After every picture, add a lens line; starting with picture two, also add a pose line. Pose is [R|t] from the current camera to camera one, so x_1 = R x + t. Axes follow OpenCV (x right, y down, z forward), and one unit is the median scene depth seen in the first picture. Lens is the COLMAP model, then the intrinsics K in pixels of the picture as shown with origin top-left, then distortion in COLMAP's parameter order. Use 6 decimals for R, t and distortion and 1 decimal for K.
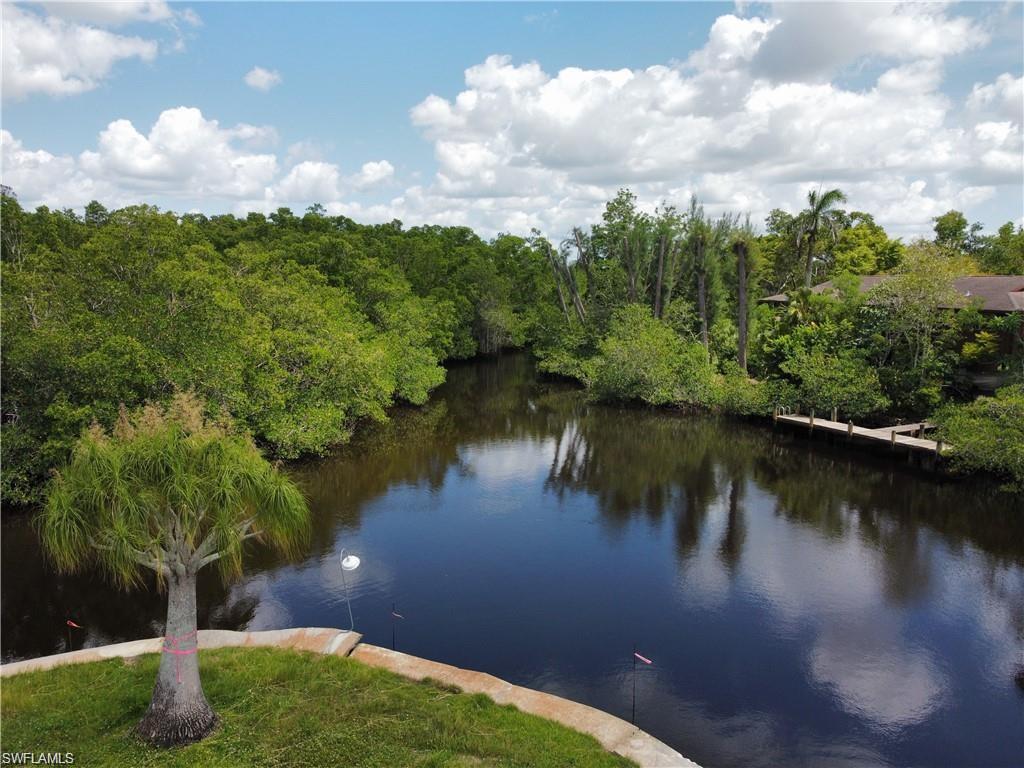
lens RADIAL K [[779.9, 0, 512.0], [0, 779.9, 384.0], [0, 0, 1]] dist [0.004063, -0.007428]
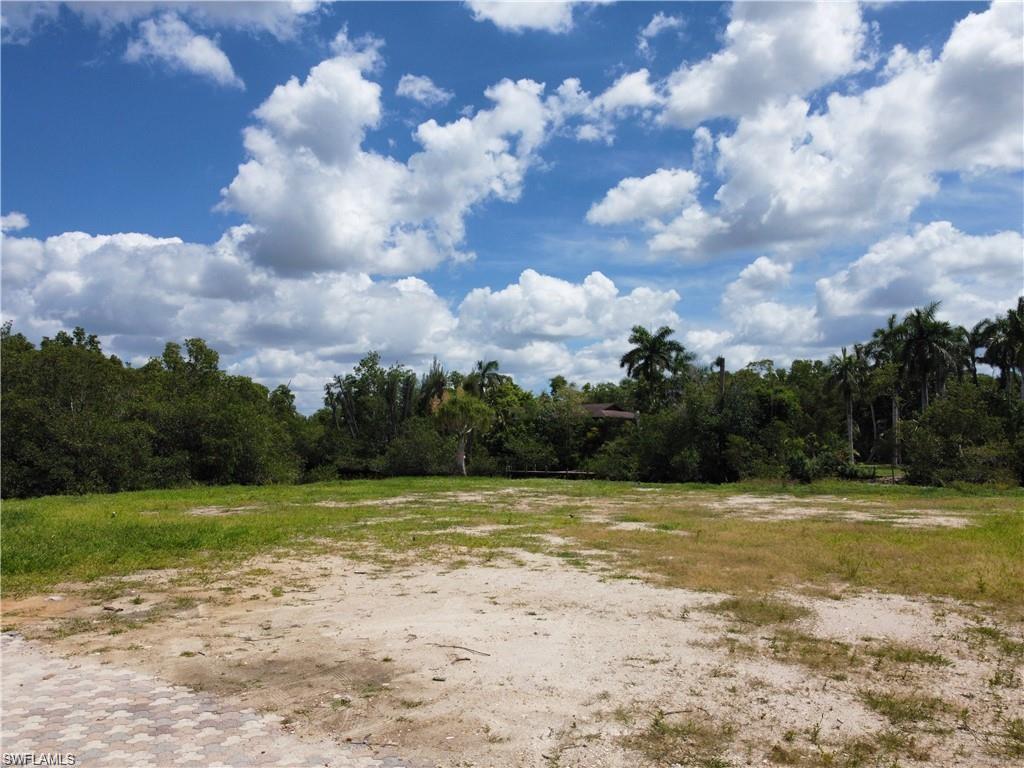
lens RADIAL K [[779.9, 0, 512.0], [0, 779.9, 384.0], [0, 0, 1]] dist [0.004063, -0.007428]
pose [[0.873995, 0.043813, 0.483956, -0.468488], [0.062858, 0.977366, -0.201999, 0.179543], [-0.481852, 0.206967, 0.851459, -0.536347]]
